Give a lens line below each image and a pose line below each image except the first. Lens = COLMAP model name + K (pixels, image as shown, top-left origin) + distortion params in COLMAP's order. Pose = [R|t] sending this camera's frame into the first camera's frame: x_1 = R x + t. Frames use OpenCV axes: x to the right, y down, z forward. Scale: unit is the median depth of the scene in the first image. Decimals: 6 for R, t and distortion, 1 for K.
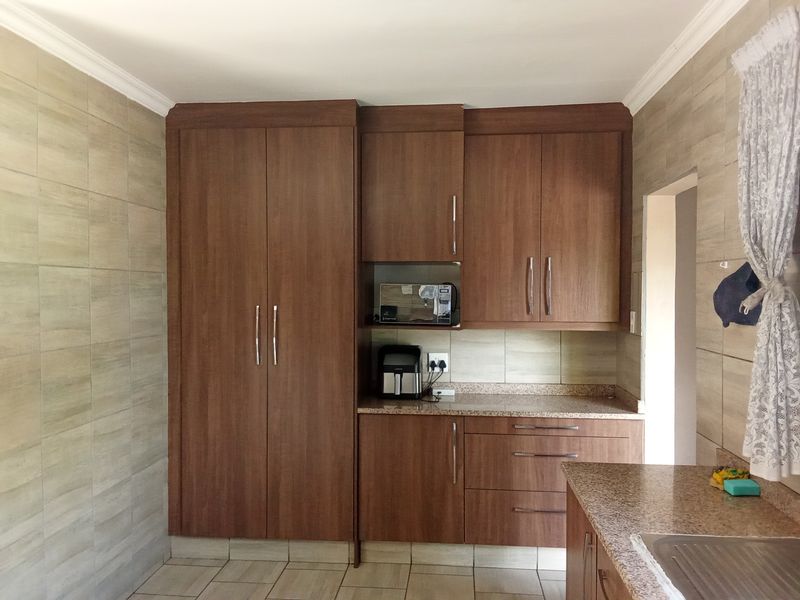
lens RADIAL K [[635.0, 0, 400.0], [0, 635.0, 300.0], [0, 0, 1]] dist [0.098405, -0.176040]
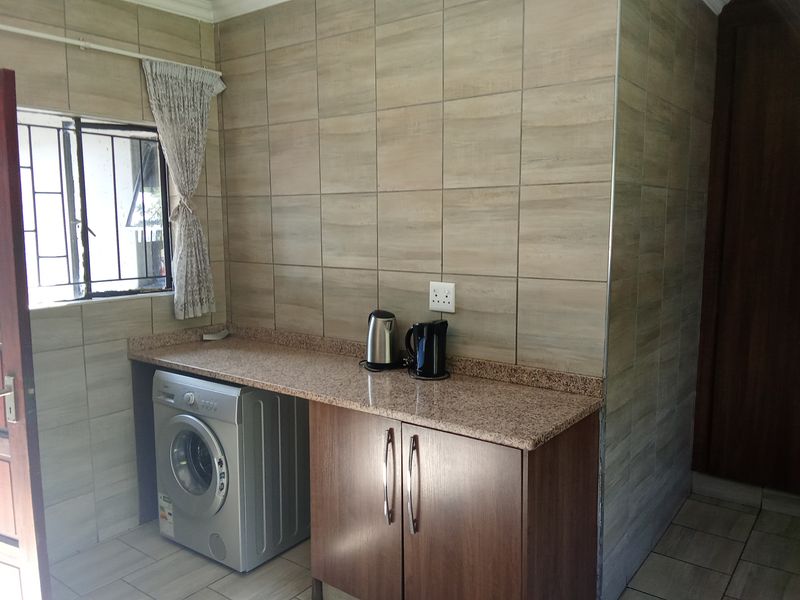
lens RADIAL K [[635.0, 0, 400.0], [0, 635.0, 300.0], [0, 0, 1]] dist [0.098405, -0.176040]
pose [[0.848953, 0.067663, -0.524119, -0.248013], [-0.007912, 0.993286, 0.115417, 0.006315], [0.528409, -0.093837, 0.843788, -0.016213]]
